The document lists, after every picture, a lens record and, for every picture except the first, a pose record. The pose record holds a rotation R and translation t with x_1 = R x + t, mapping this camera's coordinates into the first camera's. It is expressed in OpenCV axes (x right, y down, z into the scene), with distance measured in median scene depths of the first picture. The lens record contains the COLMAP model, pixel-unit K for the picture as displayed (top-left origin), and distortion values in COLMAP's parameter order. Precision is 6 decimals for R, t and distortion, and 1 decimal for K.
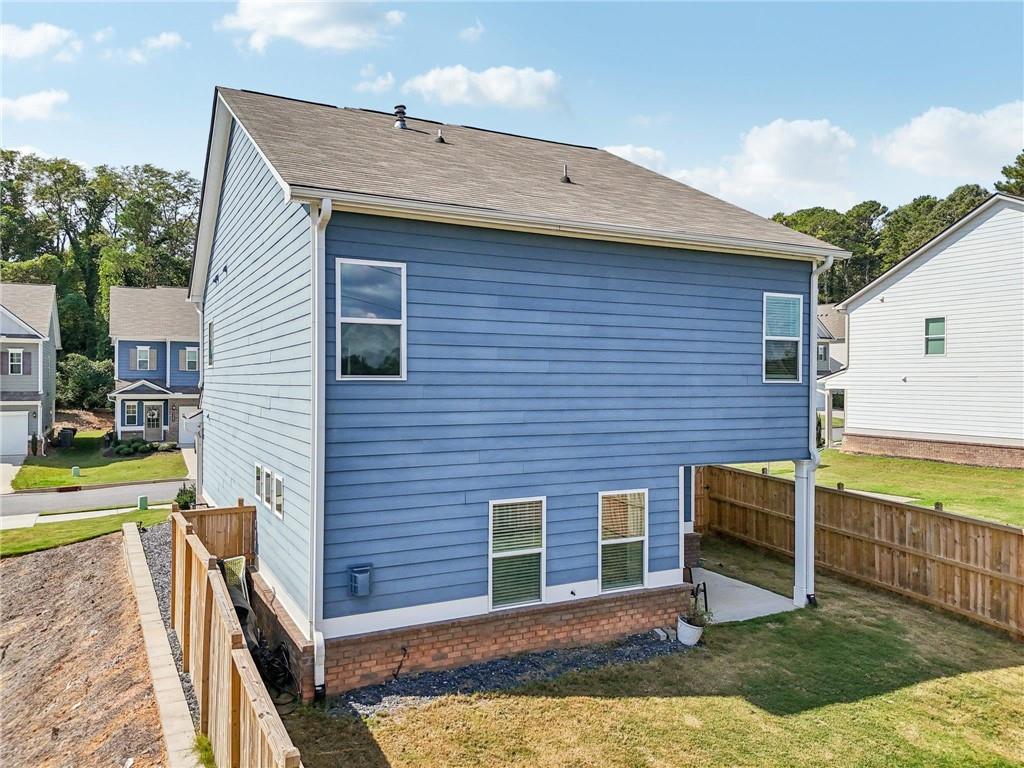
lens RADIAL K [[756.1, 0, 517.6], [0, 756.1, 387.0], [0, 0, 1]] dist [0.057015, -0.050725]
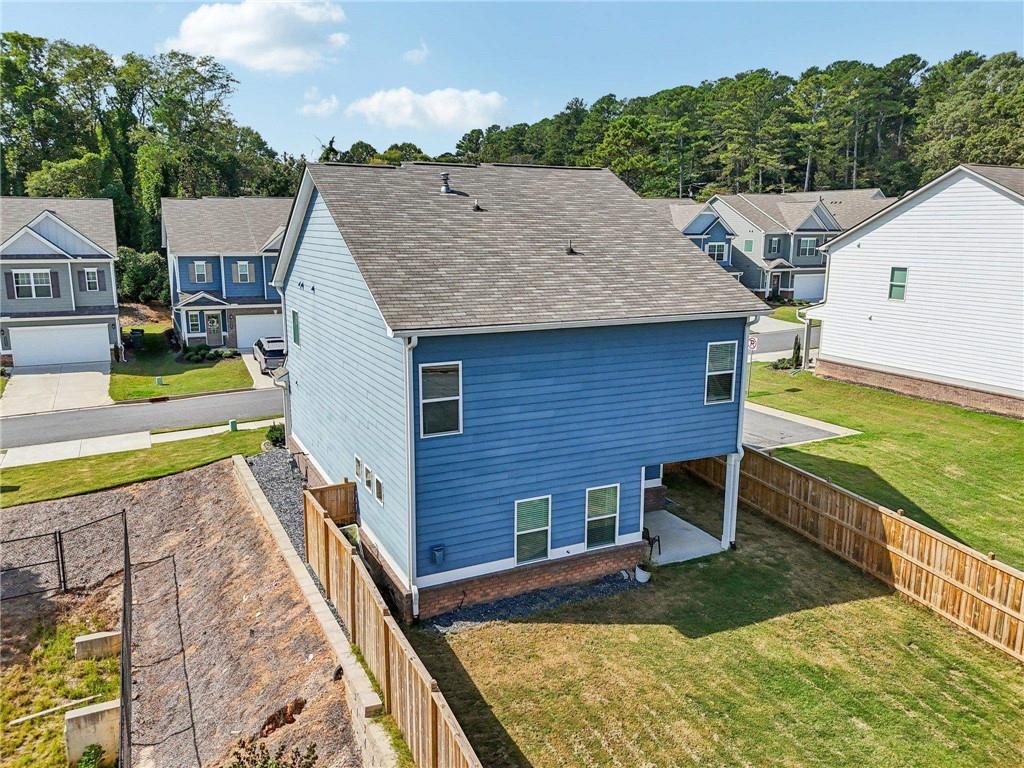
lens RADIAL K [[761.8, 0, 524.6], [0, 761.8, 382.5], [0, 0, 1]] dist [0.062910, -0.068597]
pose [[0.999831, 0.006220, -0.017295, 0.008030], [-0.002833, 0.981896, 0.189401, -0.361253], [0.018160, -0.189320, 0.981747, -0.470569]]
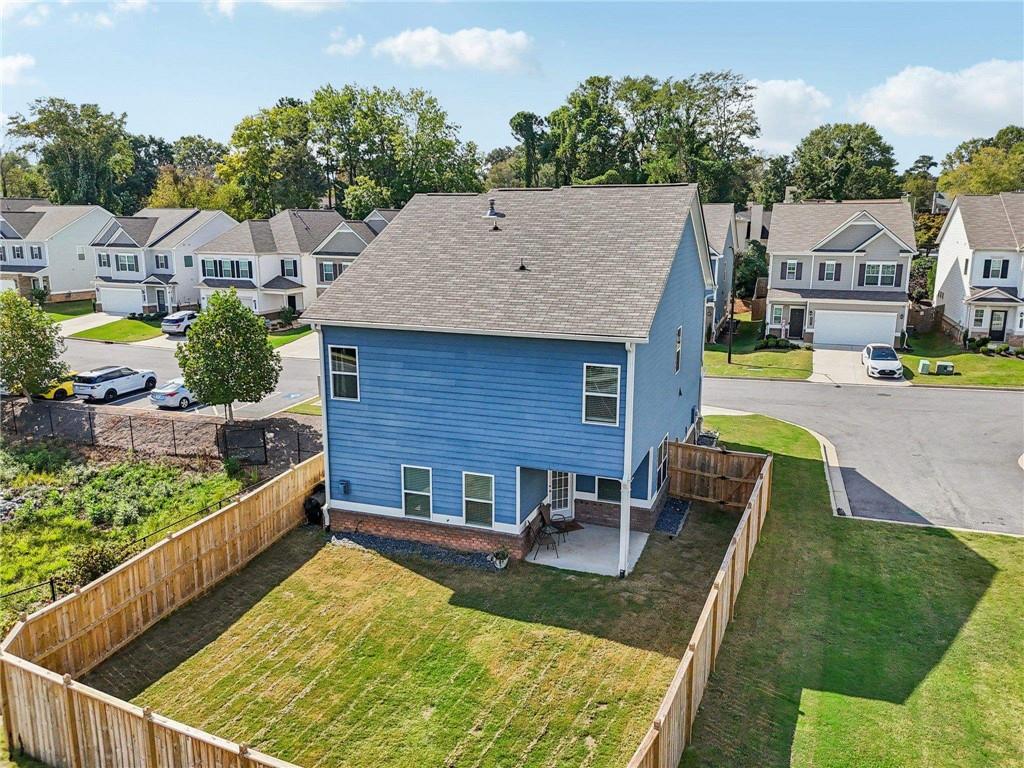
lens RADIAL K [[761.8, 0, 524.6], [0, 761.8, 382.5], [0, 0, 1]] dist [0.062910, -0.068597]
pose [[0.681405, 0.151433, -0.716069, 1.454406], [-0.008763, 0.979980, 0.198905, -0.422567], [0.731854, -0.129260, 0.669090, -0.066195]]
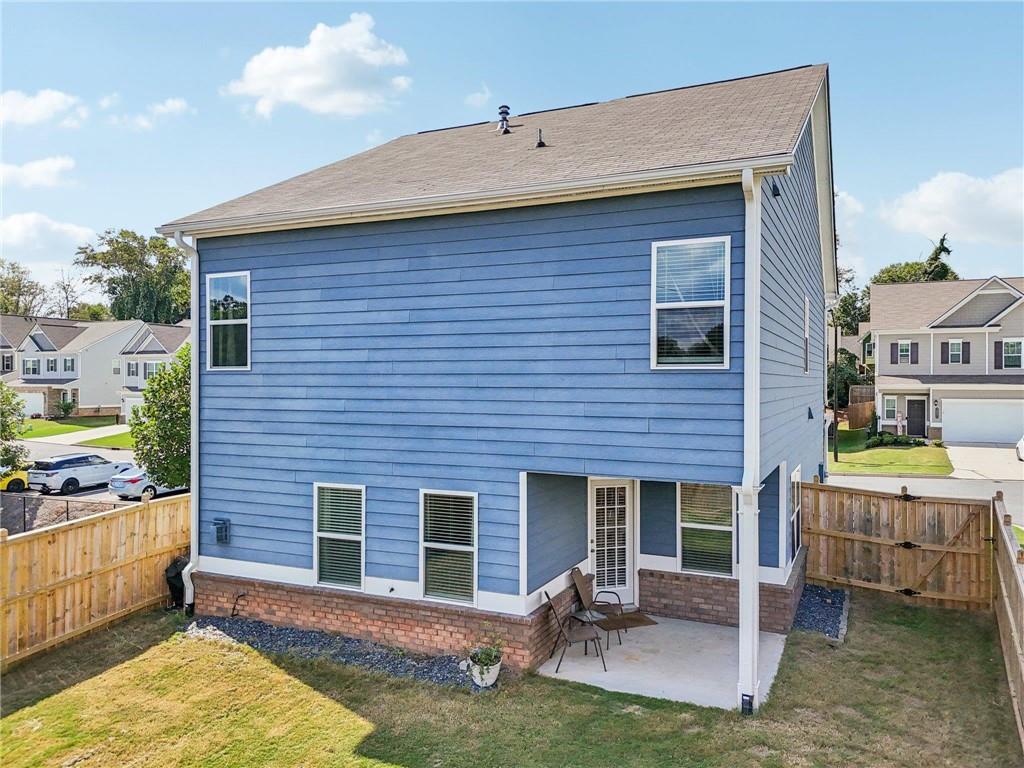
lens RADIAL K [[758.6, 0, 519.3], [0, 758.6, 385.4], [0, 0, 1]] dist [0.023745, -0.002979]
pose [[0.613810, 0.001941, -0.789451, 0.912084], [-0.005287, 0.999985, -0.001652, 0.012743], [0.789436, 0.005187, 0.613811, 0.523647]]
